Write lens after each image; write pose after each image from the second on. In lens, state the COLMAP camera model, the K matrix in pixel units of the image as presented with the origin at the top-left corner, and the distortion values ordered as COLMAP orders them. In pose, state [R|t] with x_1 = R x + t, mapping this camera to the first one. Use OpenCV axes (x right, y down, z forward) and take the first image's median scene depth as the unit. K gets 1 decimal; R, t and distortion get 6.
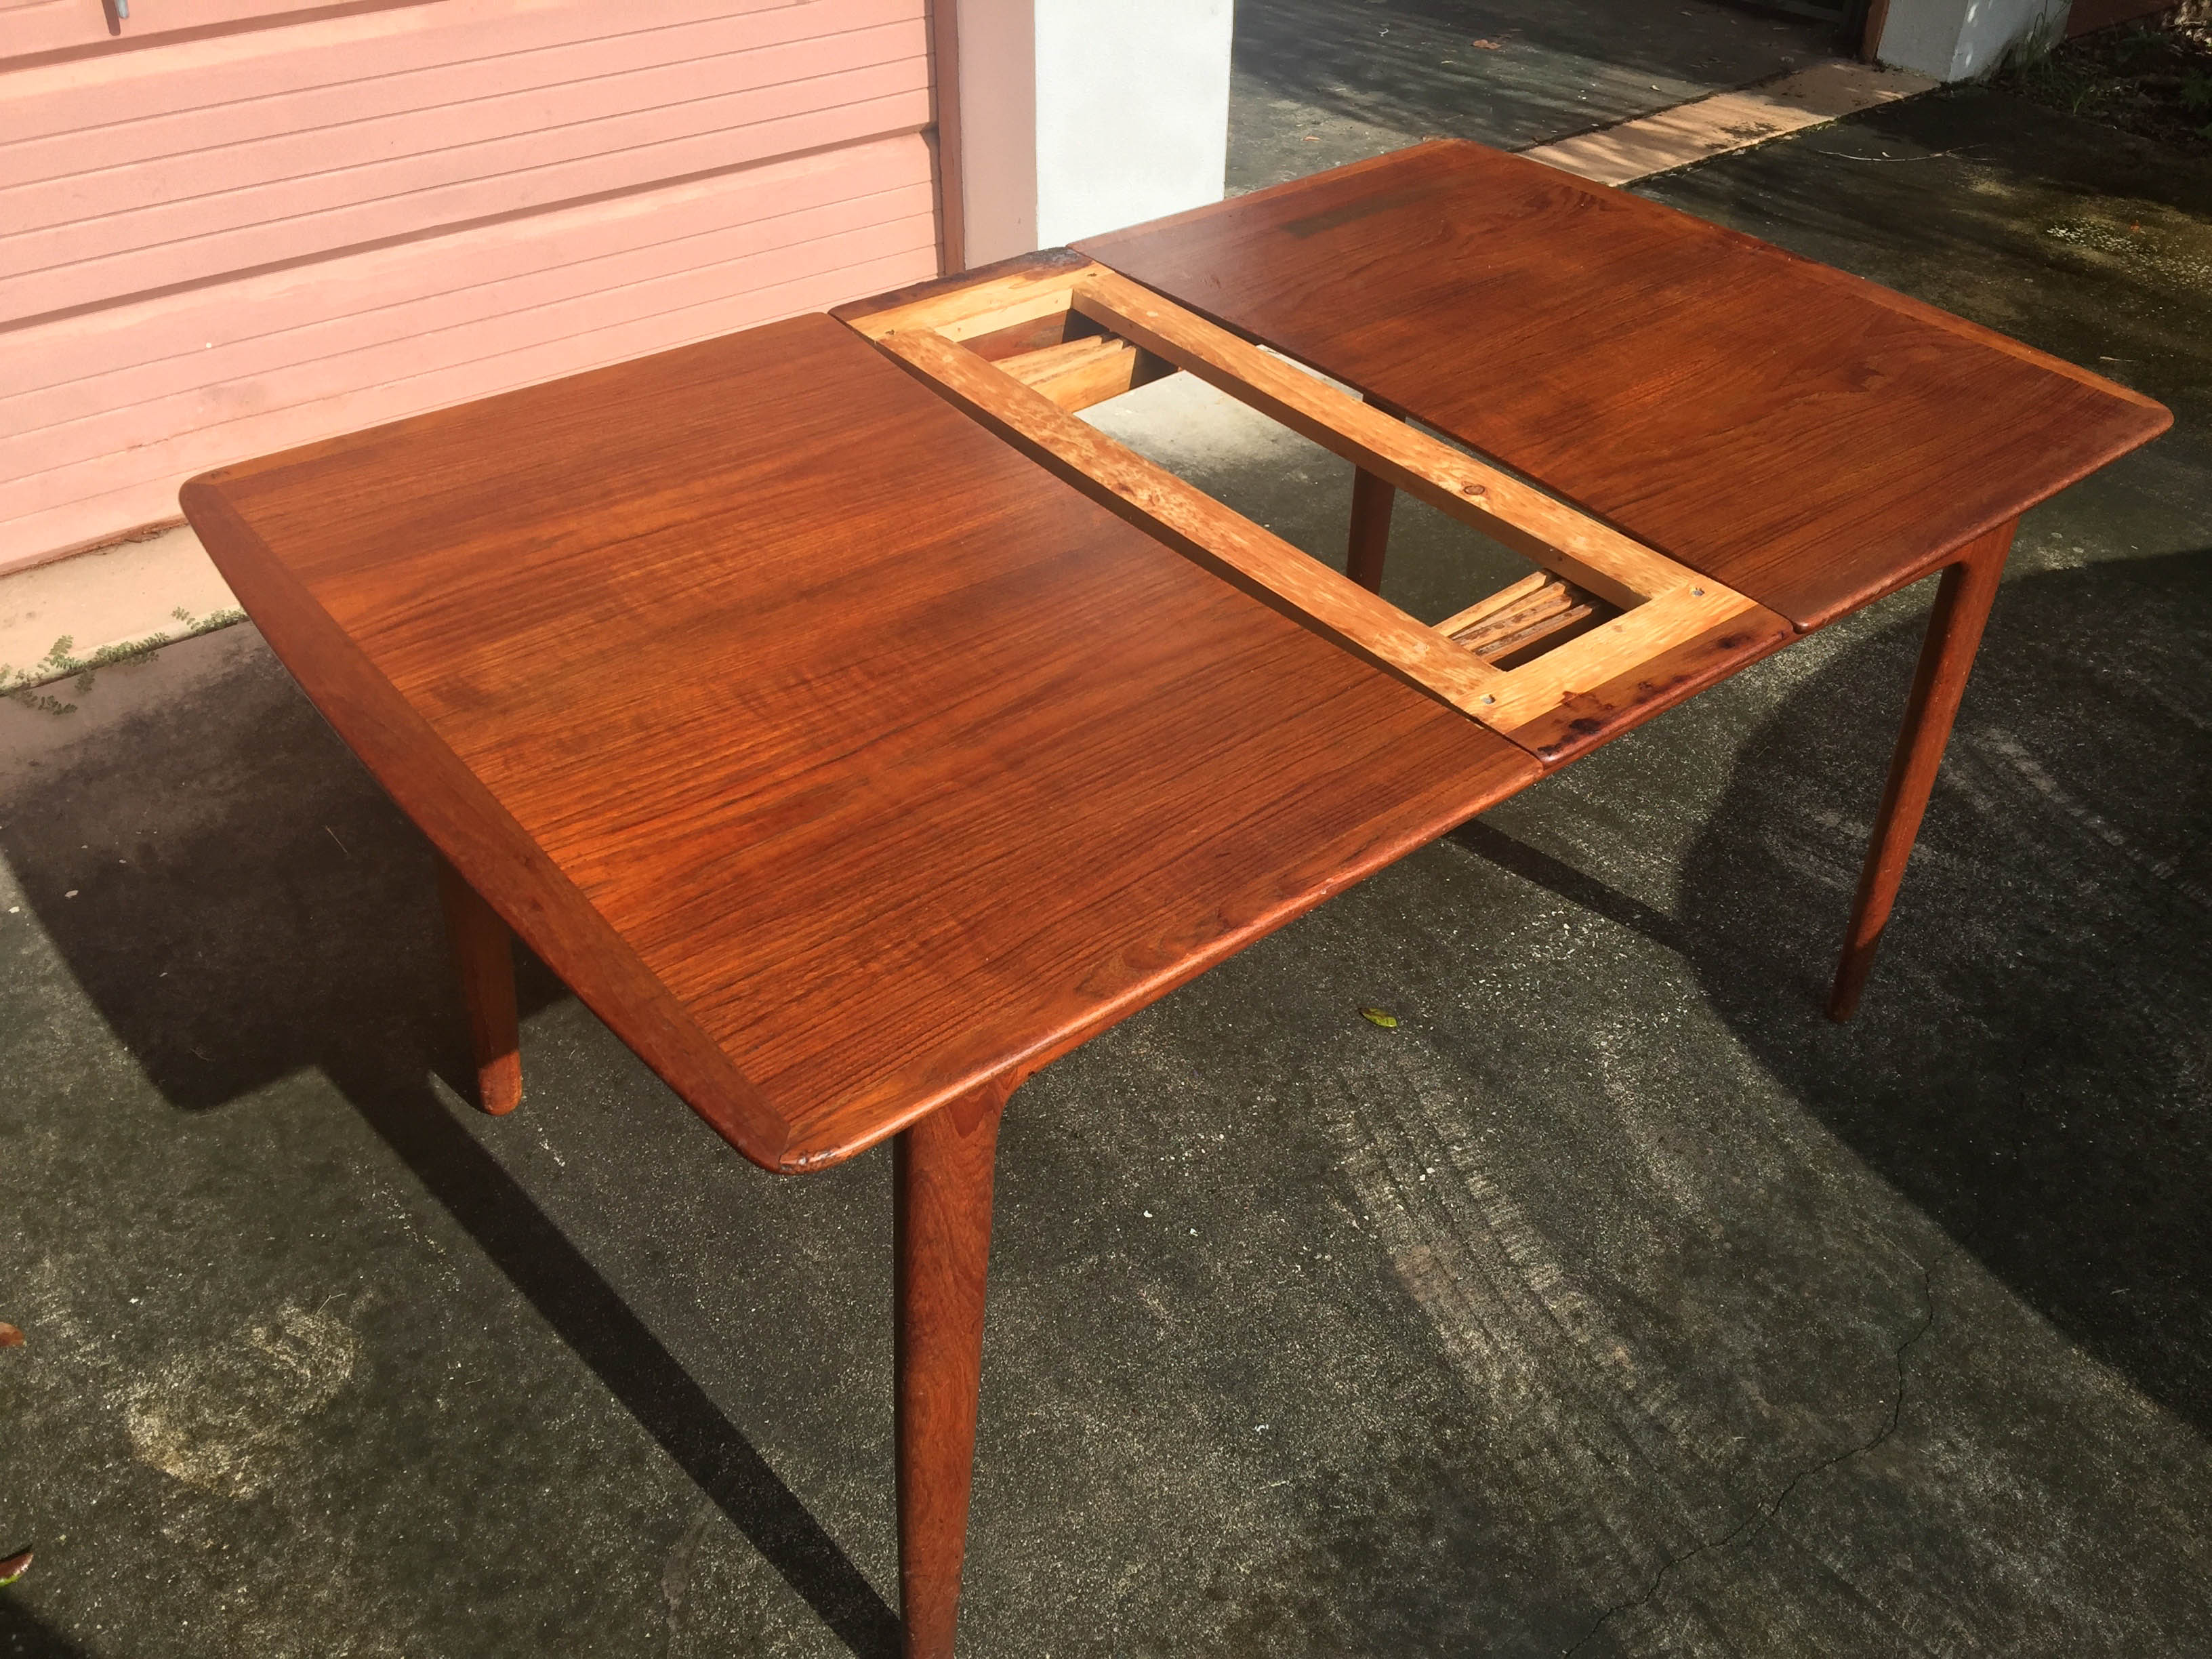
lens RADIAL K [[1855.5, 0, 1158.8], [0, 1855.5, 839.6], [0, 0, 1]] dist [0.080830, -0.130505]
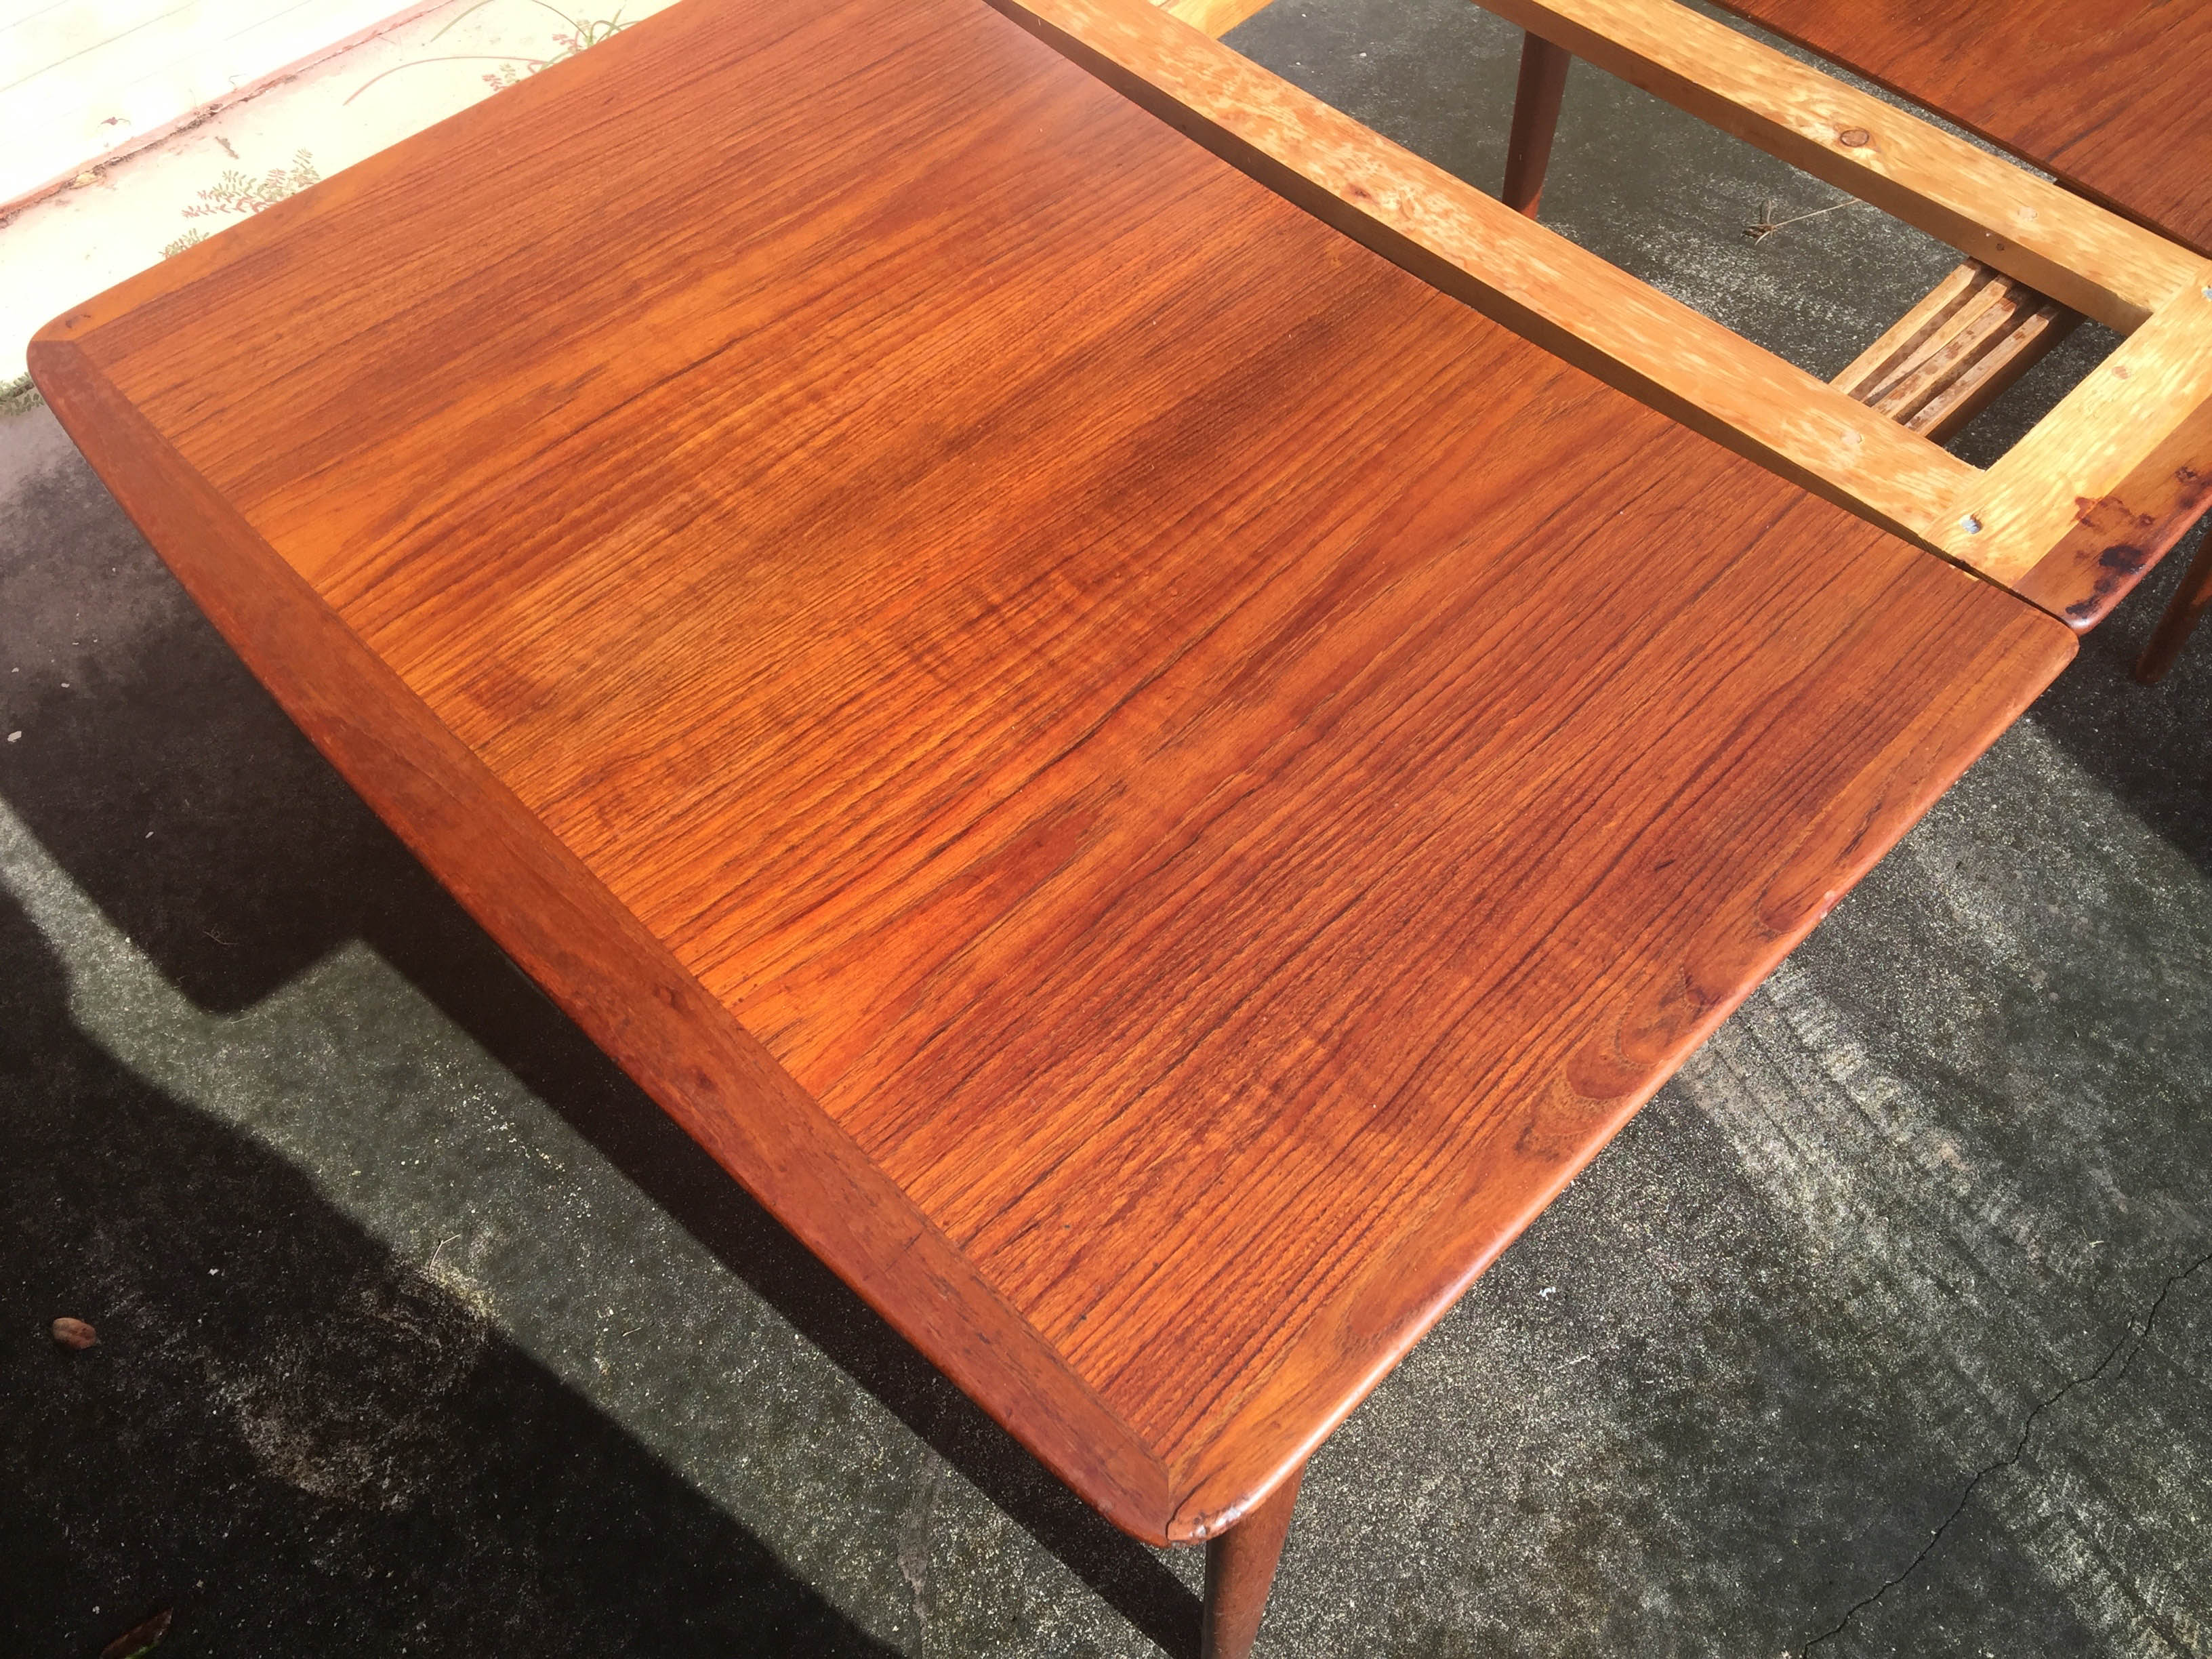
lens RADIAL K [[1855.5, 0, 1149.9], [0, 1855.5, 827.5], [0, 0, 1]] dist [0.080830, -0.130505]
pose [[0.995564, -0.093798, -0.007382, -0.110397], [0.092144, 0.956110, 0.278143, -0.159398], [-0.019031, -0.277589, 0.960511, 0.258095]]
